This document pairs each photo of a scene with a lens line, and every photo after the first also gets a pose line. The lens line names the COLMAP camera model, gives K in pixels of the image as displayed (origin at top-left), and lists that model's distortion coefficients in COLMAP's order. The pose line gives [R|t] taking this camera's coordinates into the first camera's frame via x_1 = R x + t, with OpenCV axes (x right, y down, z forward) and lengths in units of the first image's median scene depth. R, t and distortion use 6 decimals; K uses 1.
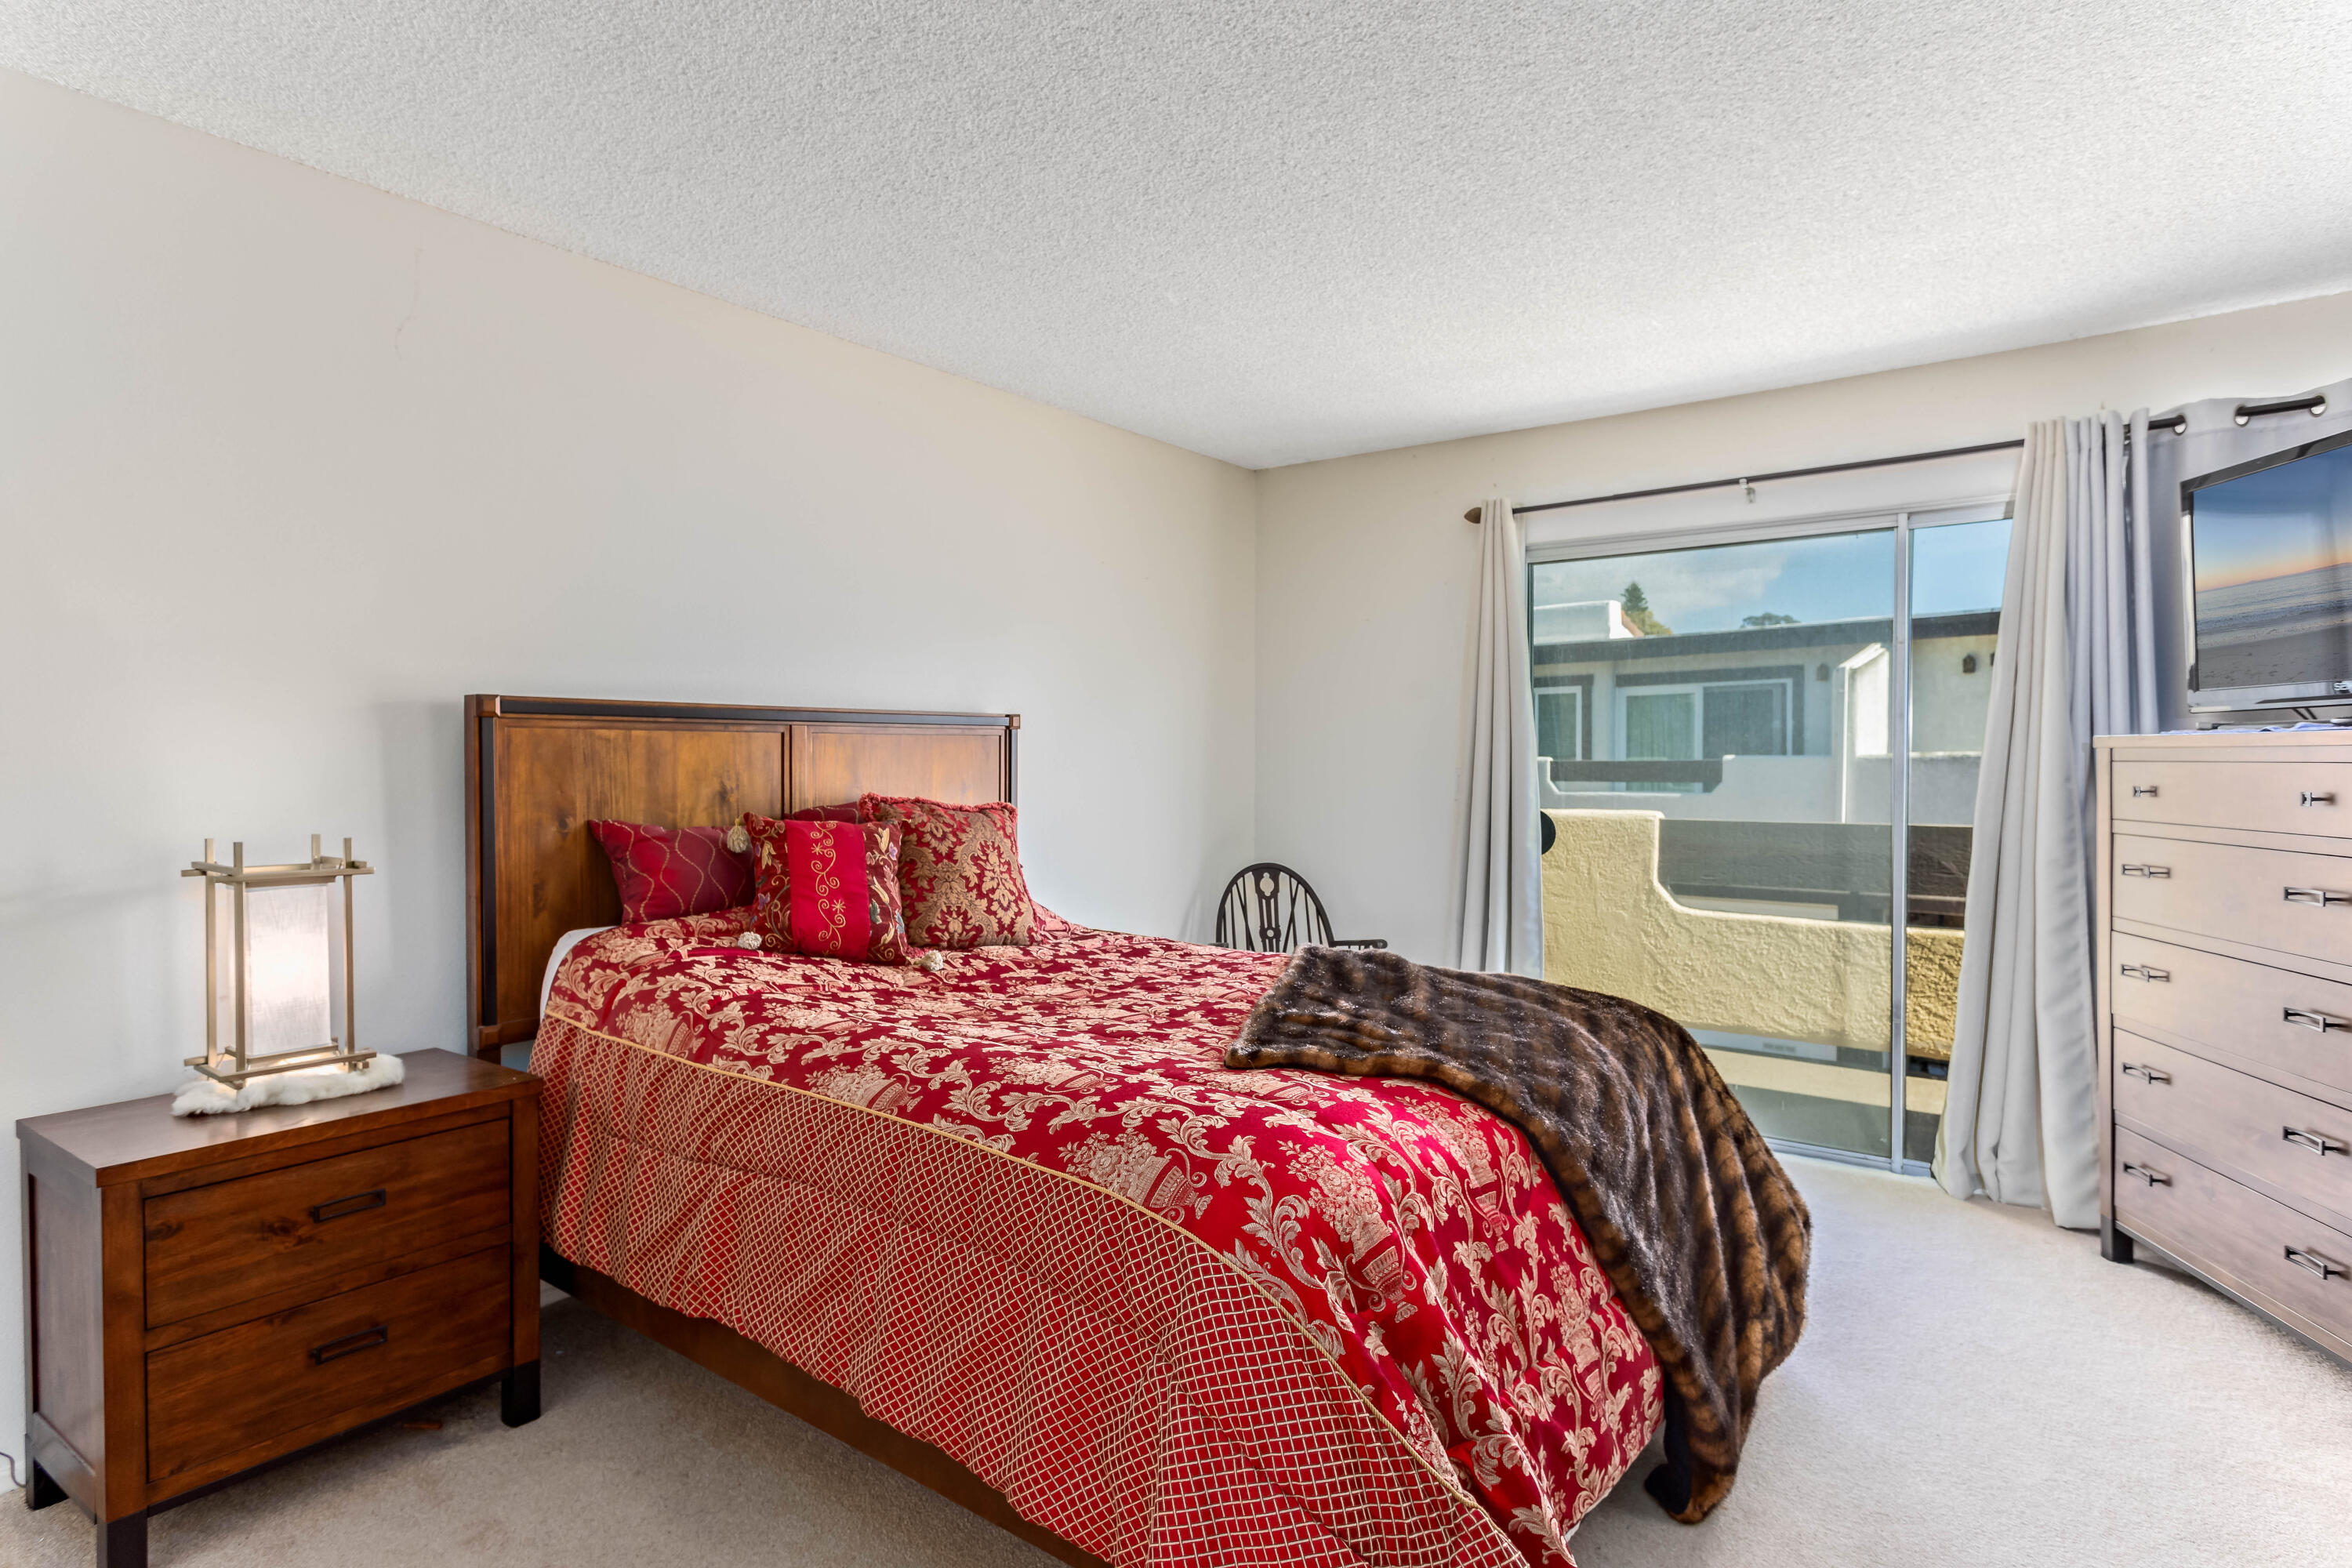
lens RADIAL K [[1265.0, 0, 1176.0], [0, 1265.0, 784.0], [0, 0, 1]] dist [0.001530, 0.000043]
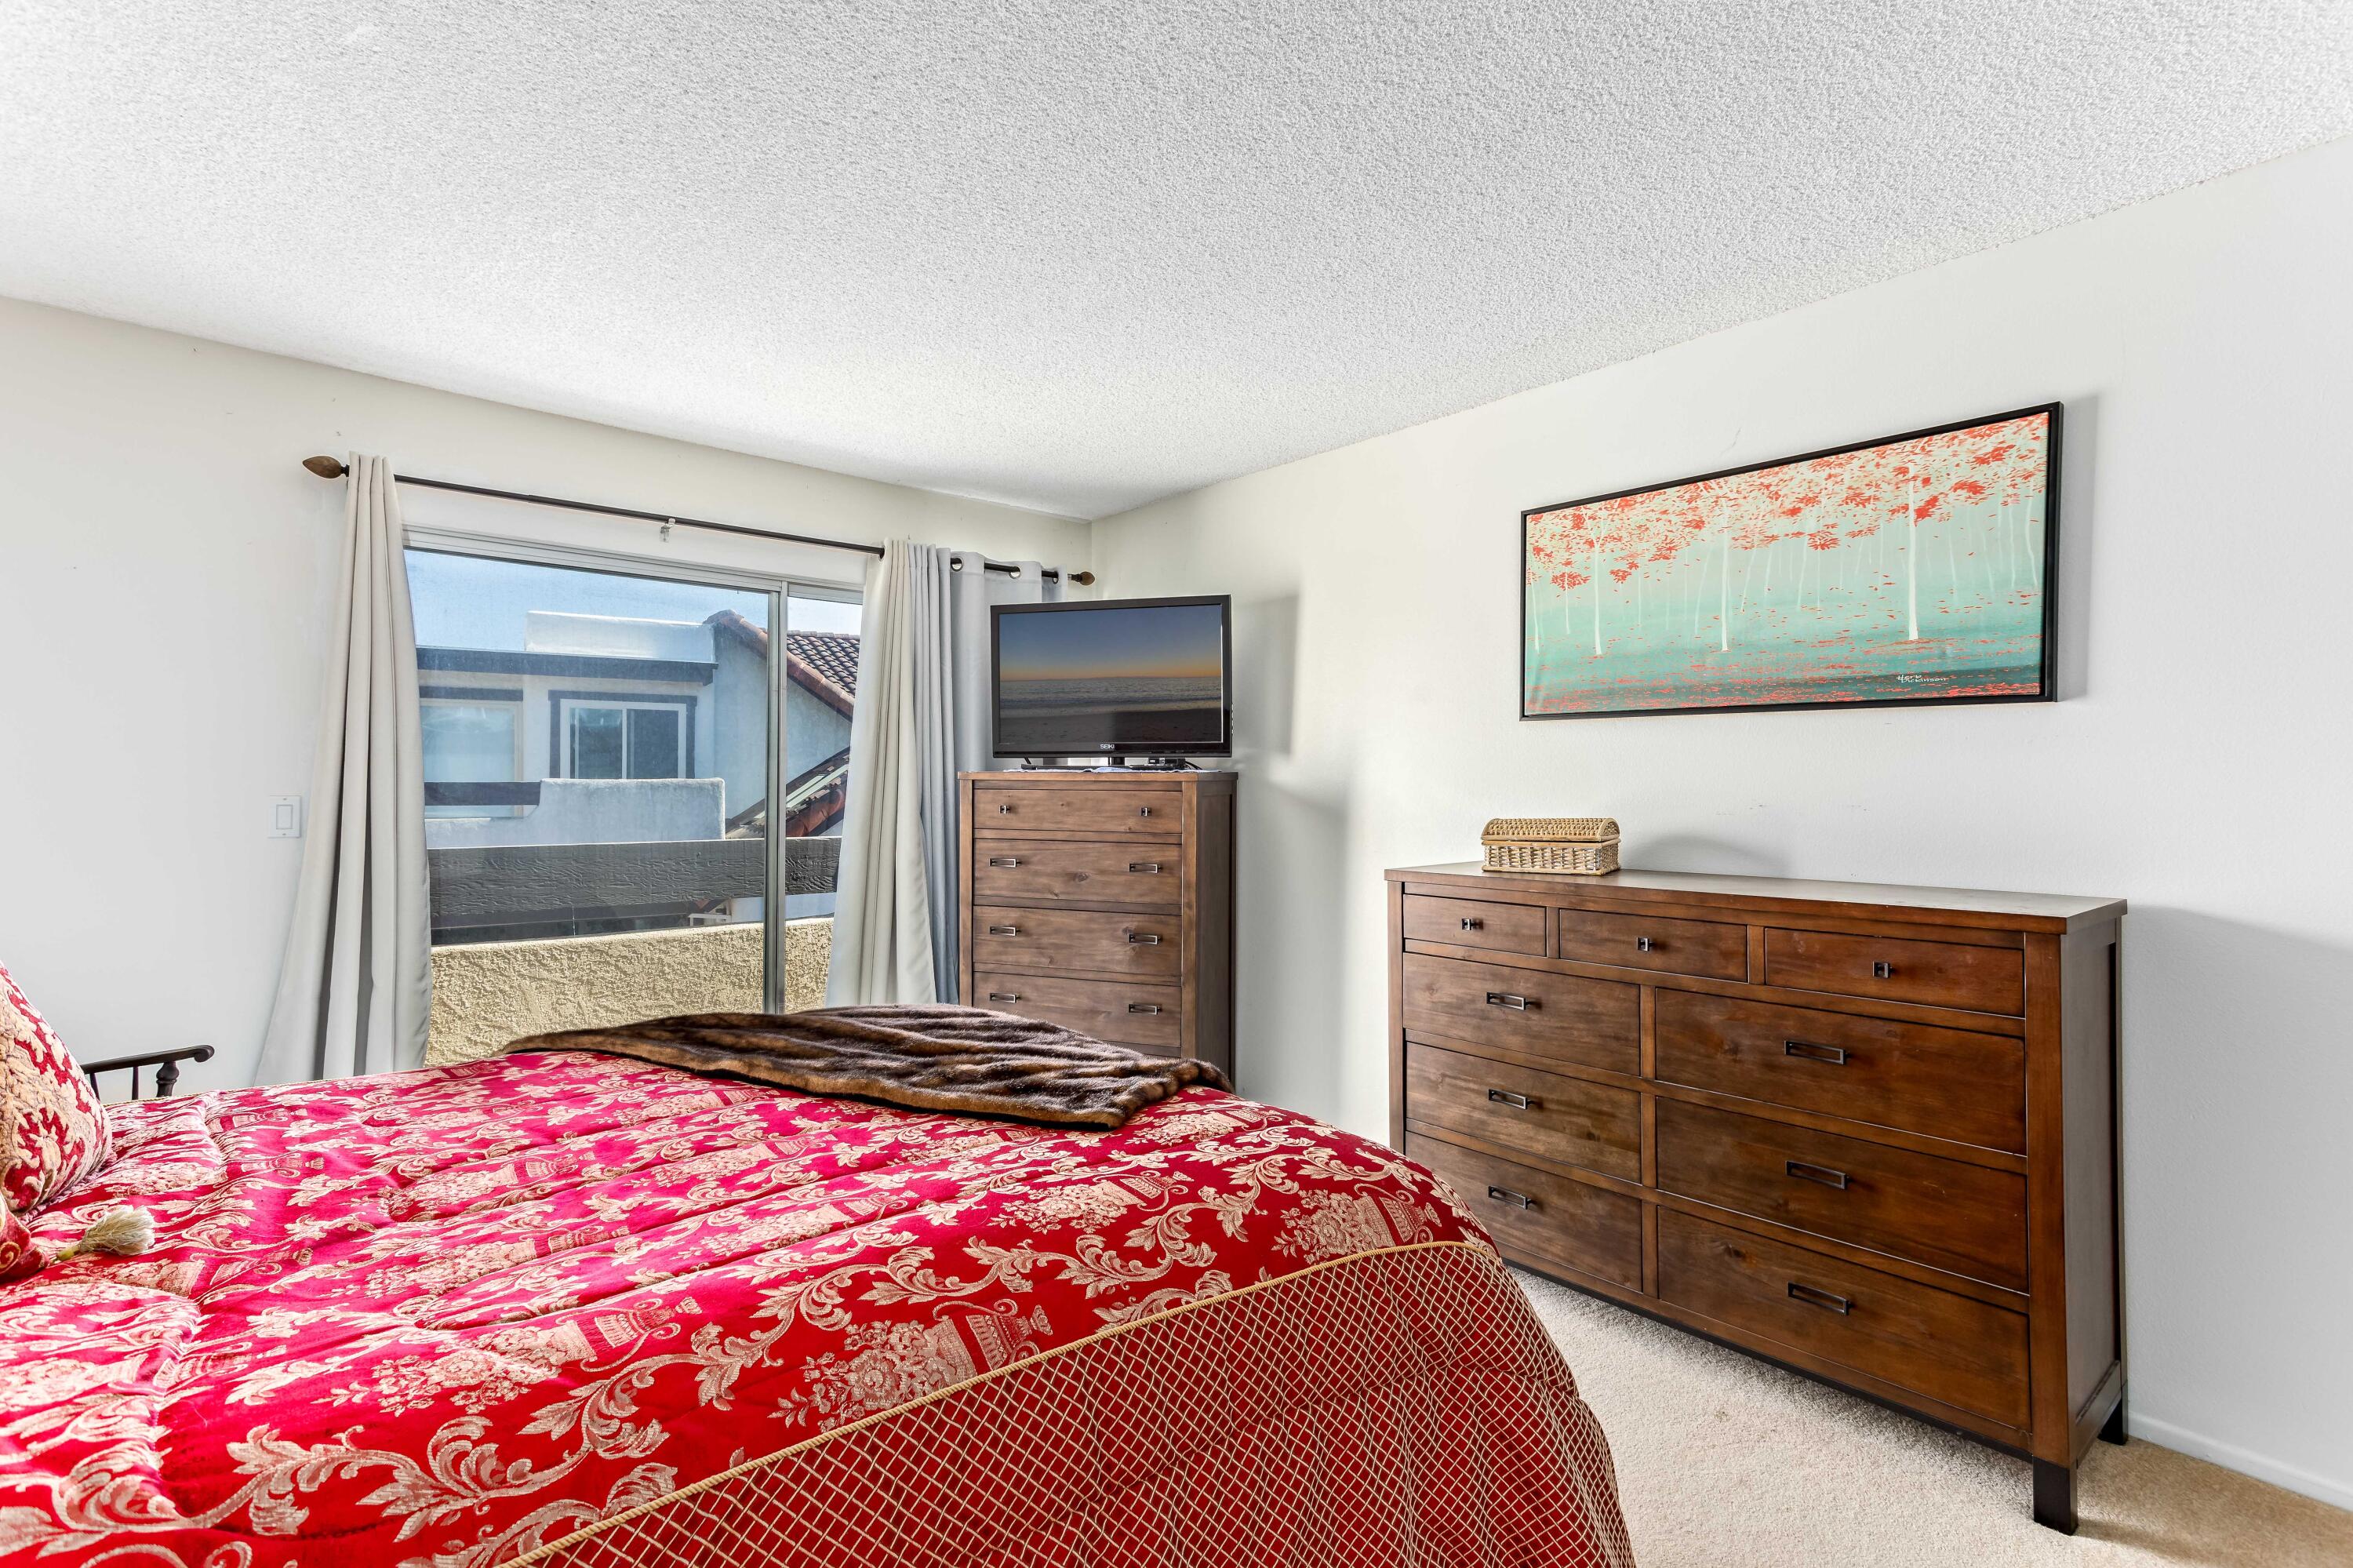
lens RADIAL K [[1123.0, 0, 1171.1], [0, 1123.0, 762.2], [0, 0, 1]] dist [0.027820, 0.000651]
pose [[0.206113, 0.023880, 0.978237, -0.791264], [0.010376, 0.999593, -0.026588, -0.018545], [-0.978473, 0.015630, 0.205781, 0.835185]]
